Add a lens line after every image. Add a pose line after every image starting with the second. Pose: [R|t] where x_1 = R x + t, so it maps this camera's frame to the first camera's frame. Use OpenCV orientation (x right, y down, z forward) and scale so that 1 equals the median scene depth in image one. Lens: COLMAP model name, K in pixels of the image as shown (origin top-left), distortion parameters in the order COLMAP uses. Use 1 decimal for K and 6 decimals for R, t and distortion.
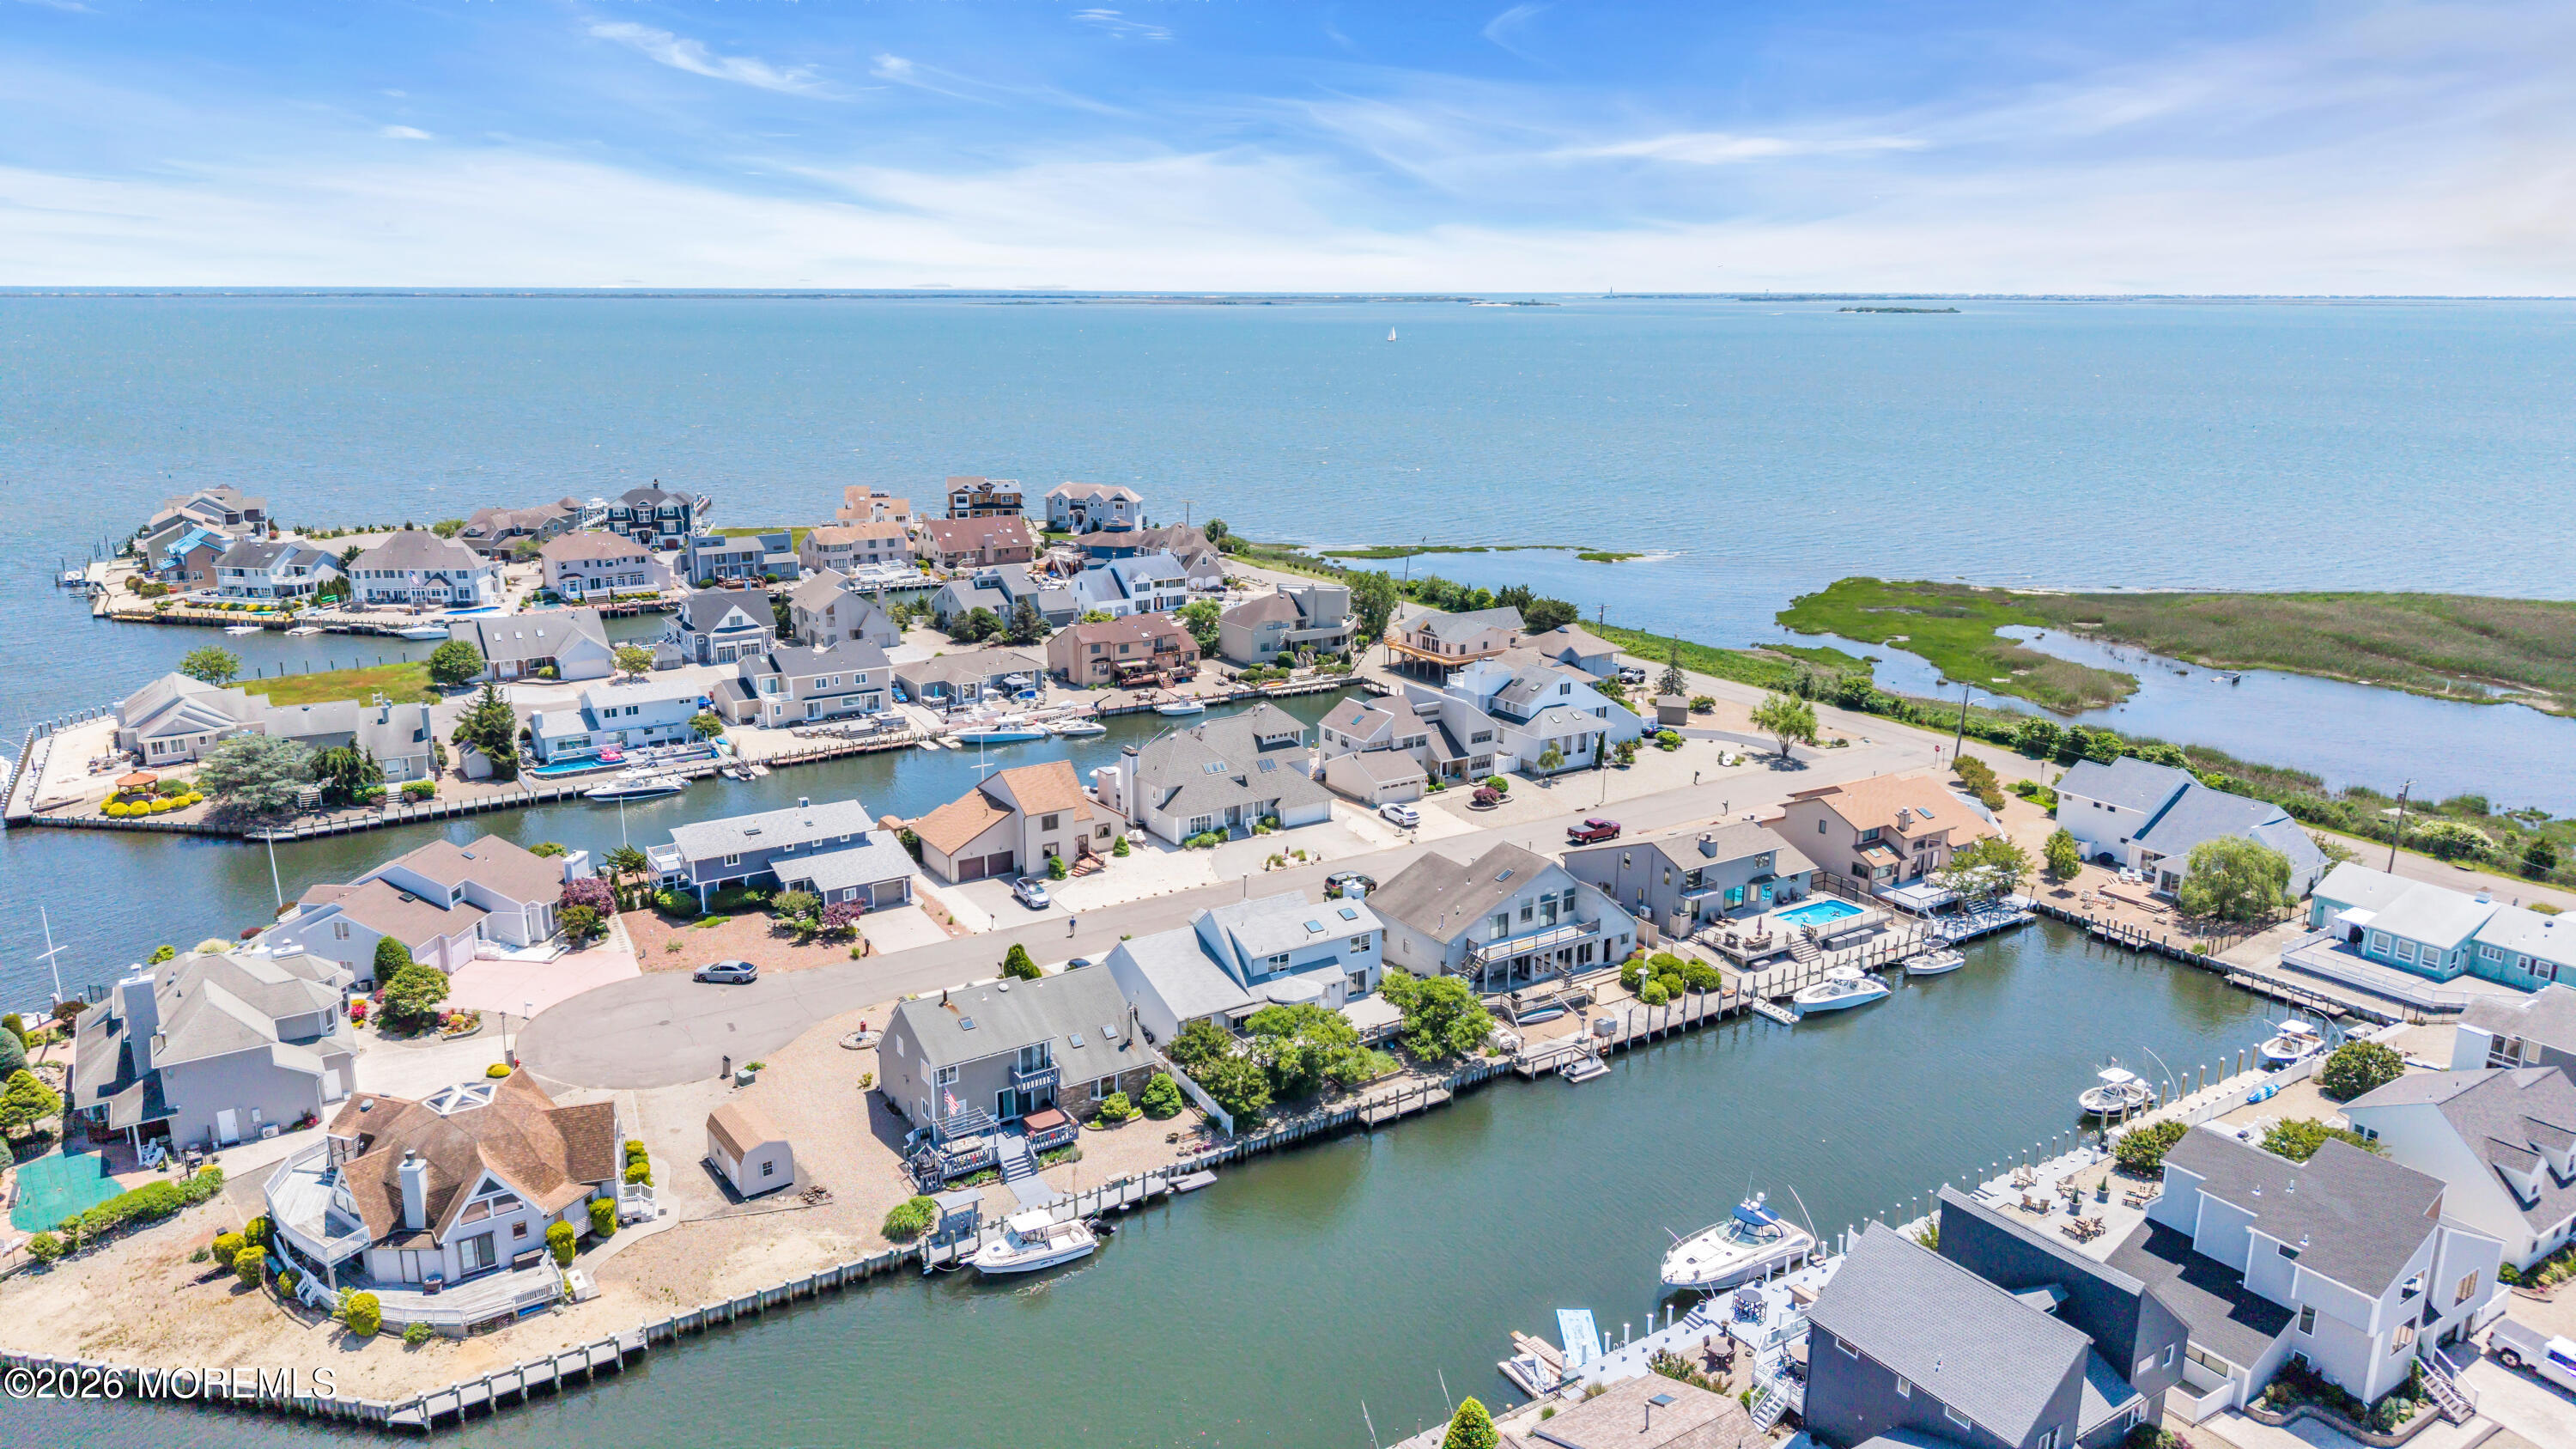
lens RADIAL K [[1711.2, 0, 1292.9], [0, 1711.2, 719.0], [0, 0, 1]] dist [0.125718, -0.230125]
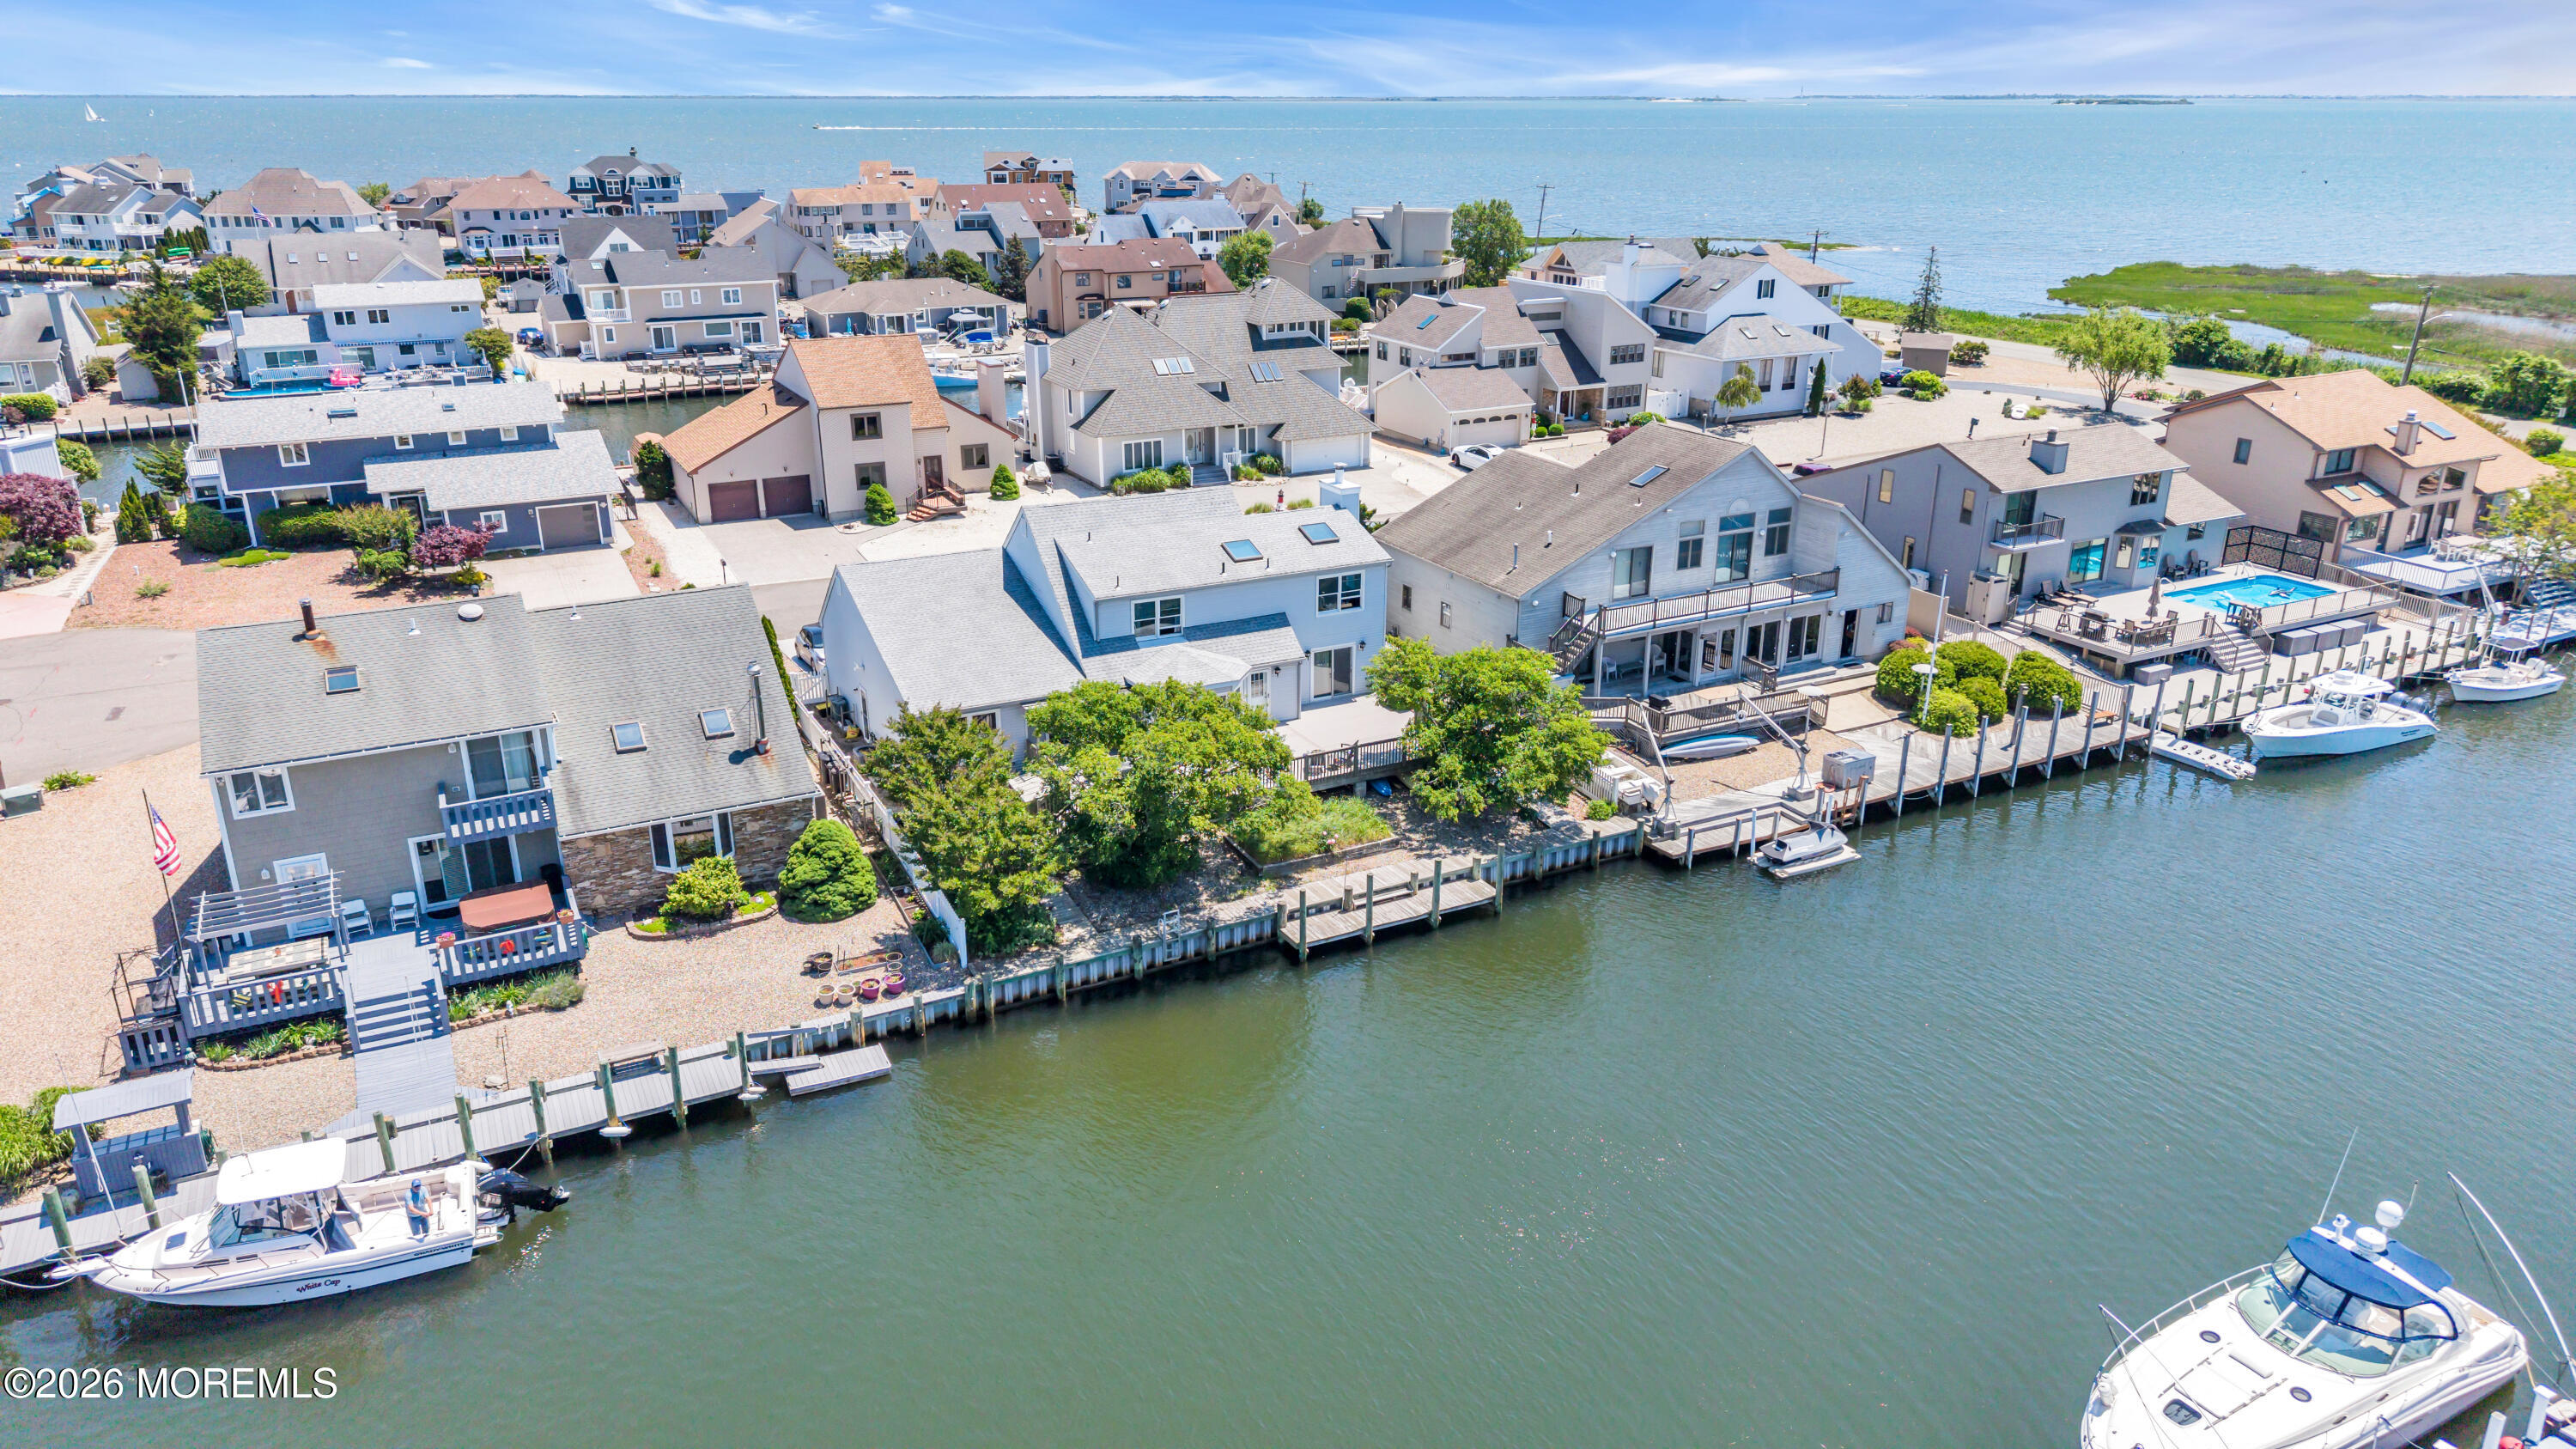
lens RADIAL K [[1712.9, 0, 1290.5], [0, 1712.9, 746.4], [0, 0, 1]] dist [0.057256, -0.068146]
pose [[0.995584, 0.030499, -0.088784, 0.062350], [-0.020023, 0.992981, 0.116569, 0.105783], [0.091716, -0.114277, 0.989206, 0.457233]]
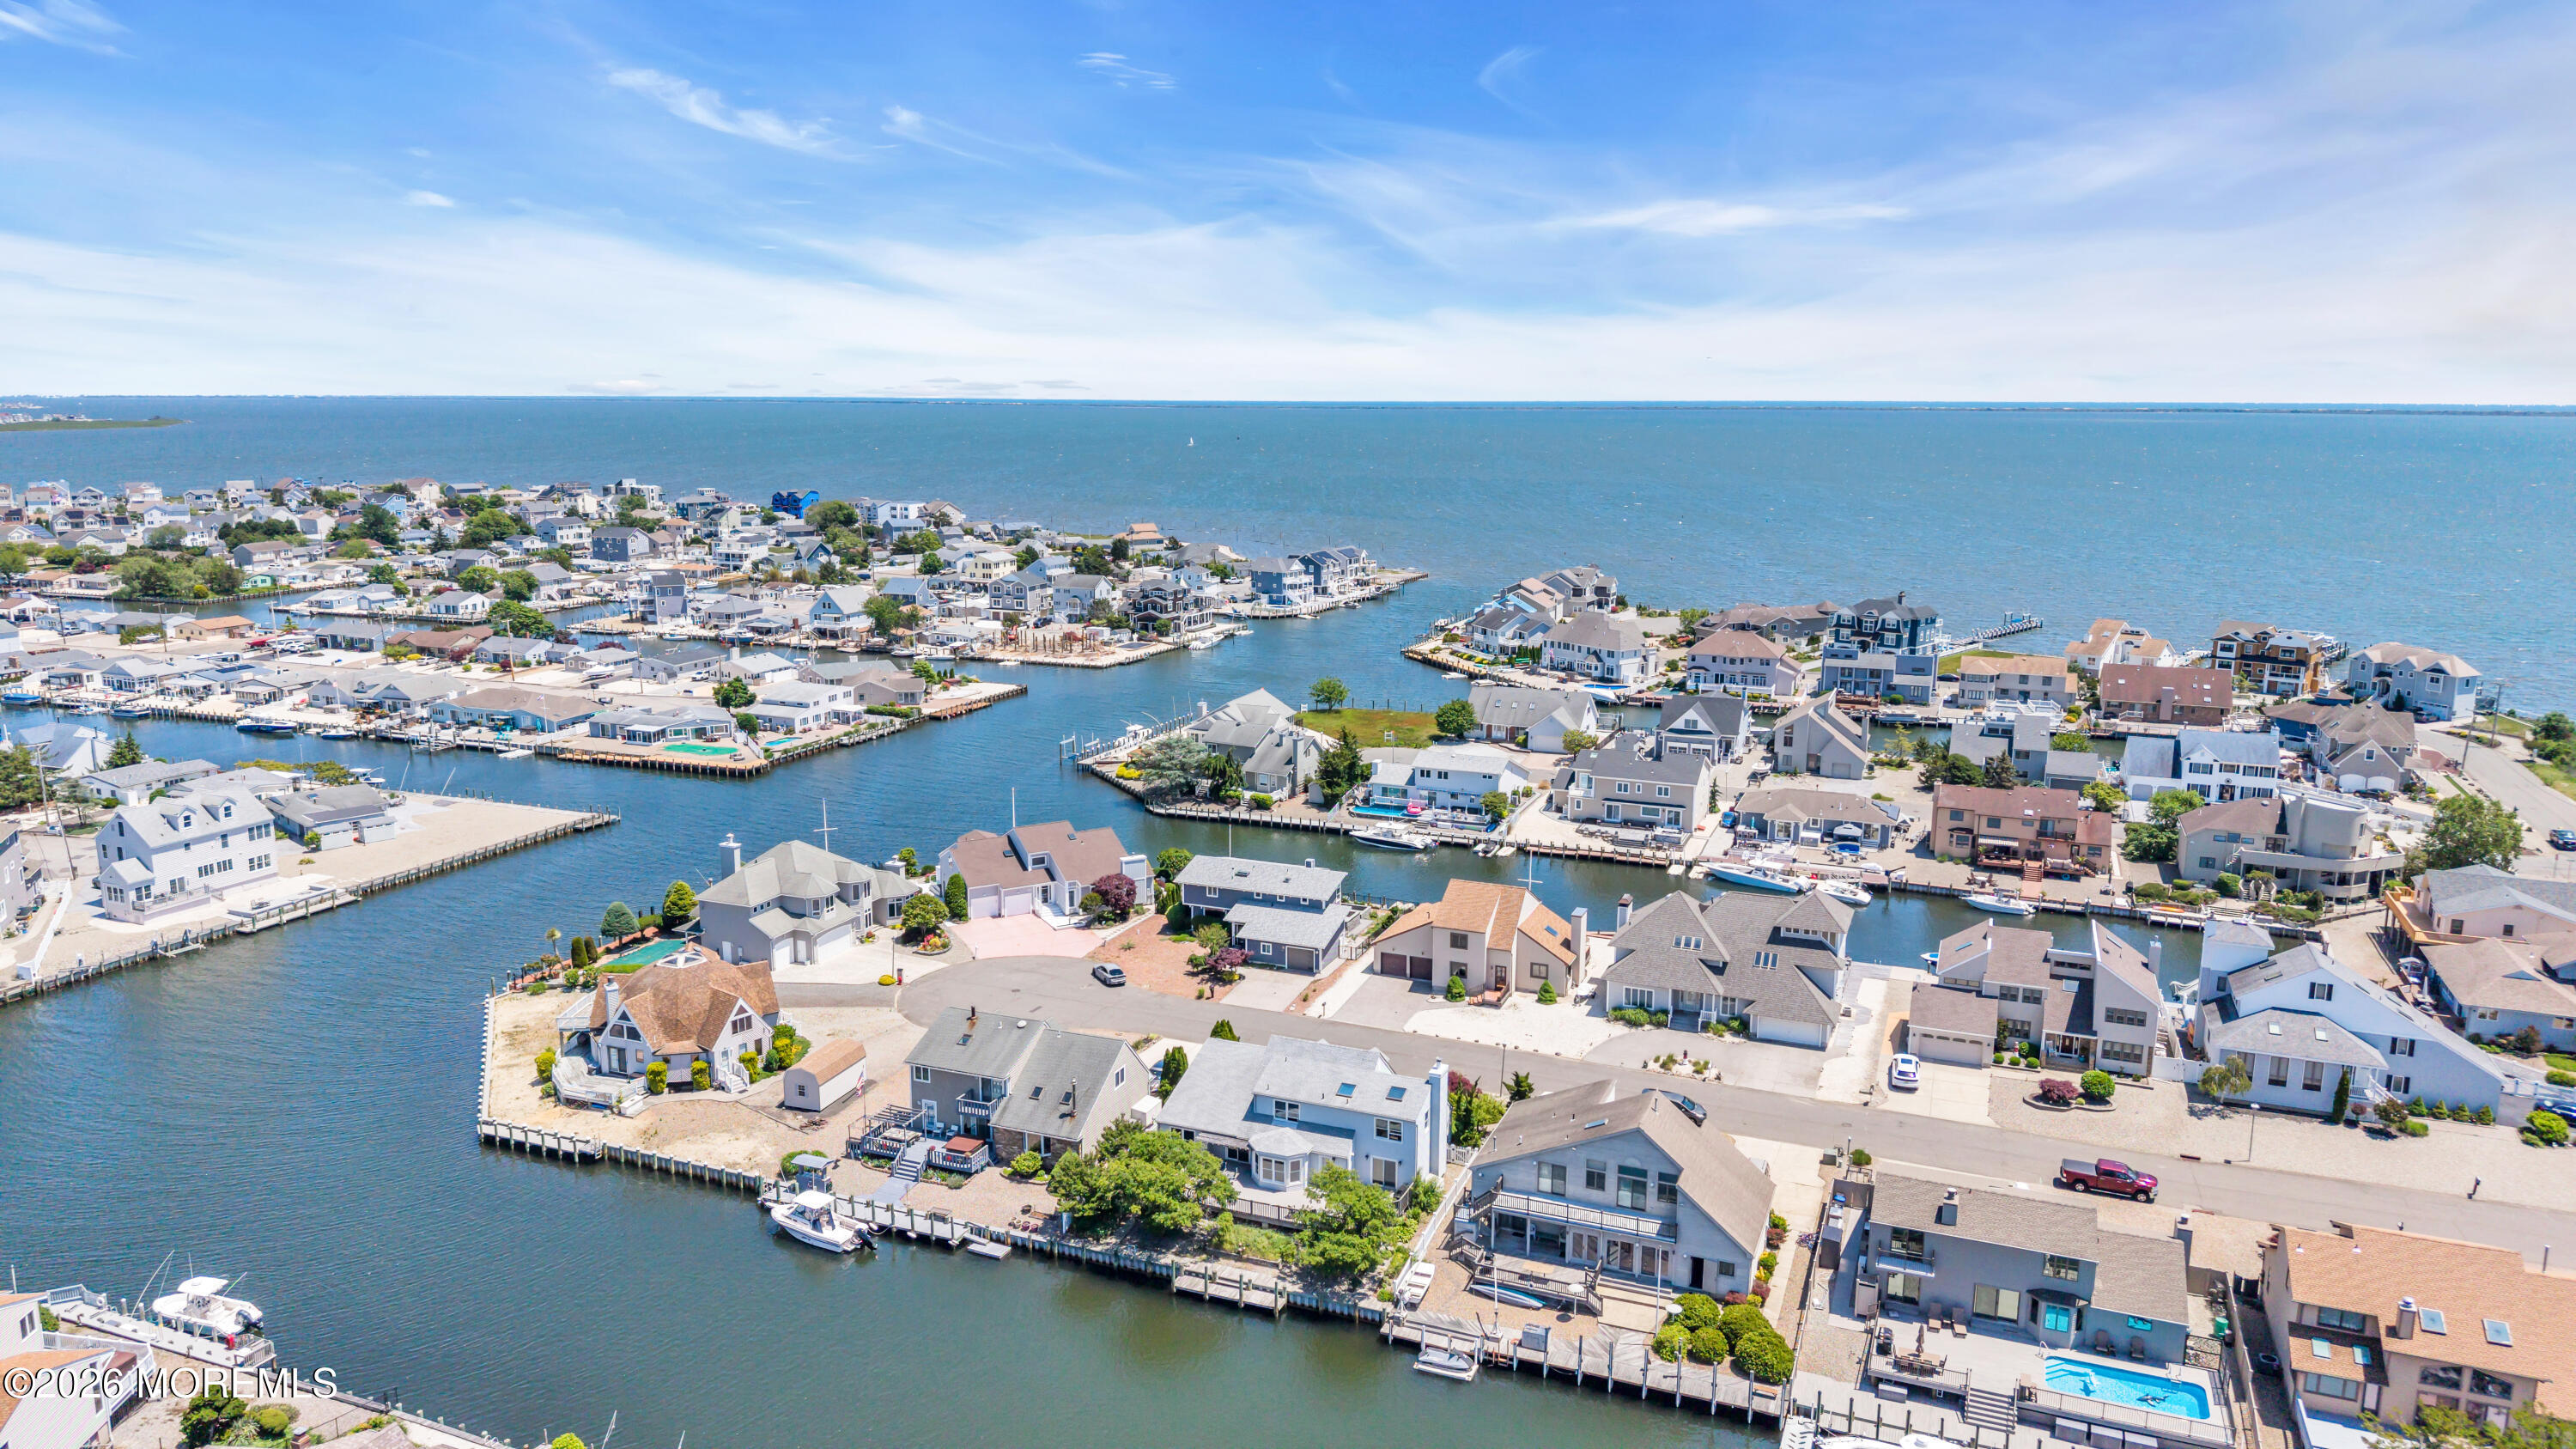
lens RADIAL K [[1712.9, 0, 1290.5], [0, 1712.9, 746.4], [0, 0, 1]] dist [0.057256, -0.068146]
pose [[0.567744, 0.165307, -0.806437, 0.612280], [-0.204286, 0.977279, 0.056507, -0.088907], [0.797455, 0.132662, 0.588614, 0.370874]]
